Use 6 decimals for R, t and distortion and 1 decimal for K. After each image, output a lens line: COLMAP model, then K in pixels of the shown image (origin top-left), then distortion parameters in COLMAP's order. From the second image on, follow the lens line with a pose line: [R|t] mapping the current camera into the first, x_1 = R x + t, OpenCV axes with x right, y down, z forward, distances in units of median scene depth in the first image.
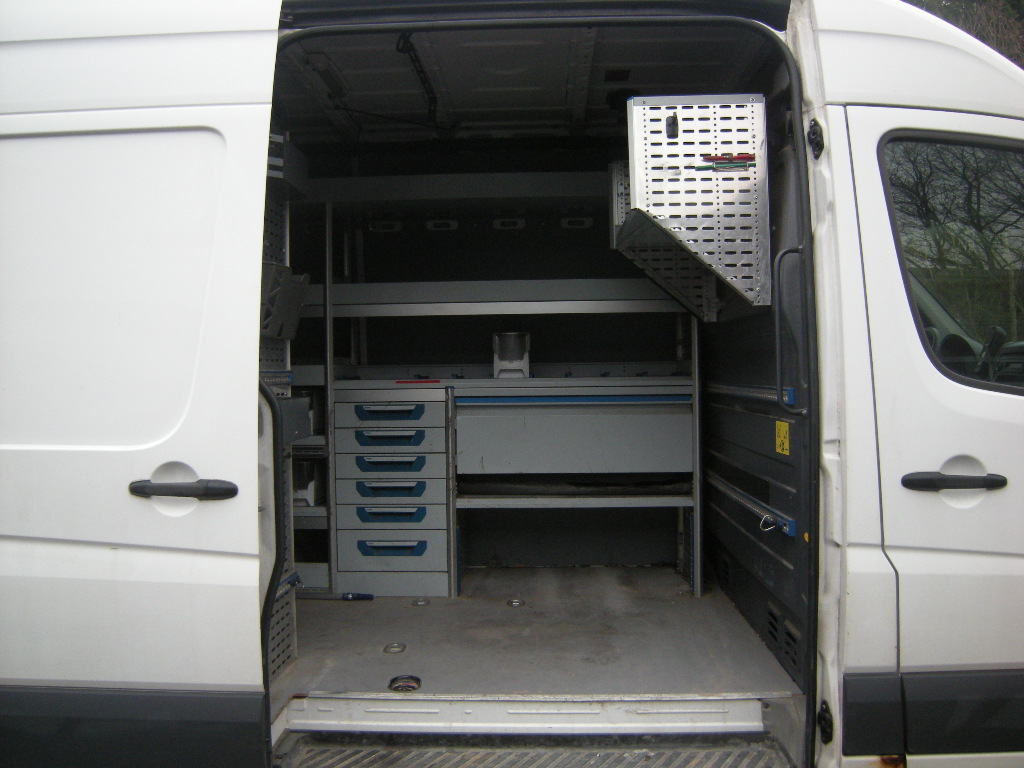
lens RADIAL K [[837.2, 0, 511.8], [0, 837.2, 383.2], [0, 0, 1]] dist [-0.001028, -0.000007]
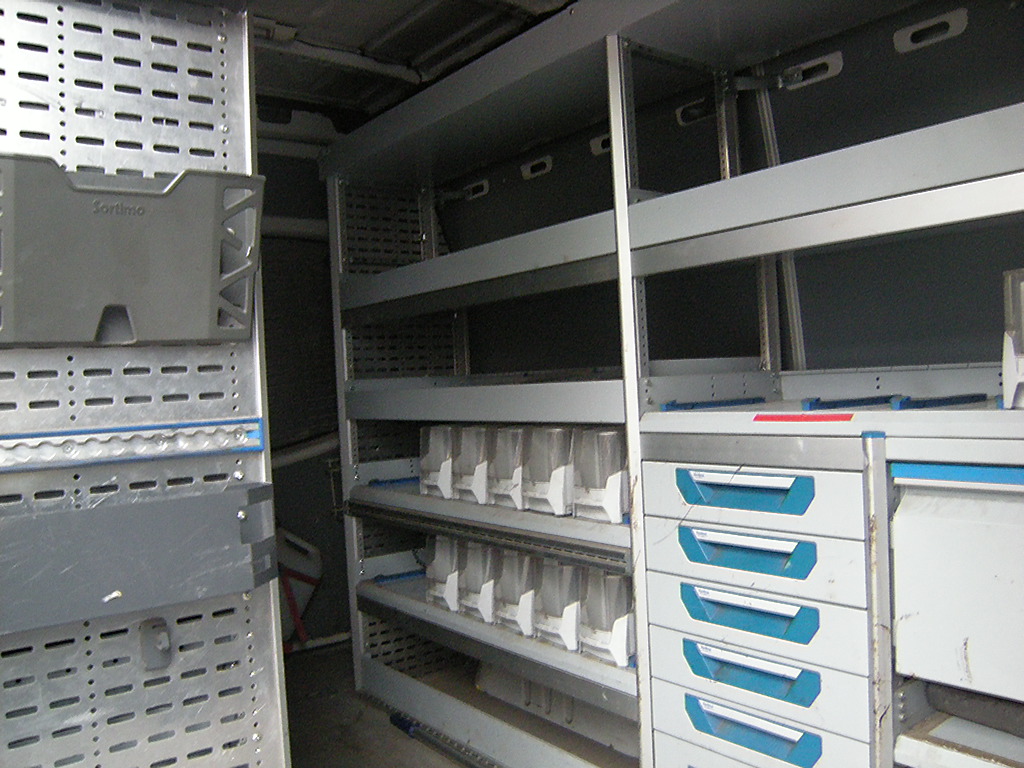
lens RADIAL K [[861.9, 0, 513.3], [0, 861.9, 380.7], [0, 0, 1]] dist [-0.074928, 0.006806]
pose [[0.648485, -0.023376, -0.760868, 0.107043], [0.038982, 0.999237, 0.002525, -0.025368], [0.760228, -0.031297, 0.648902, 0.638621]]
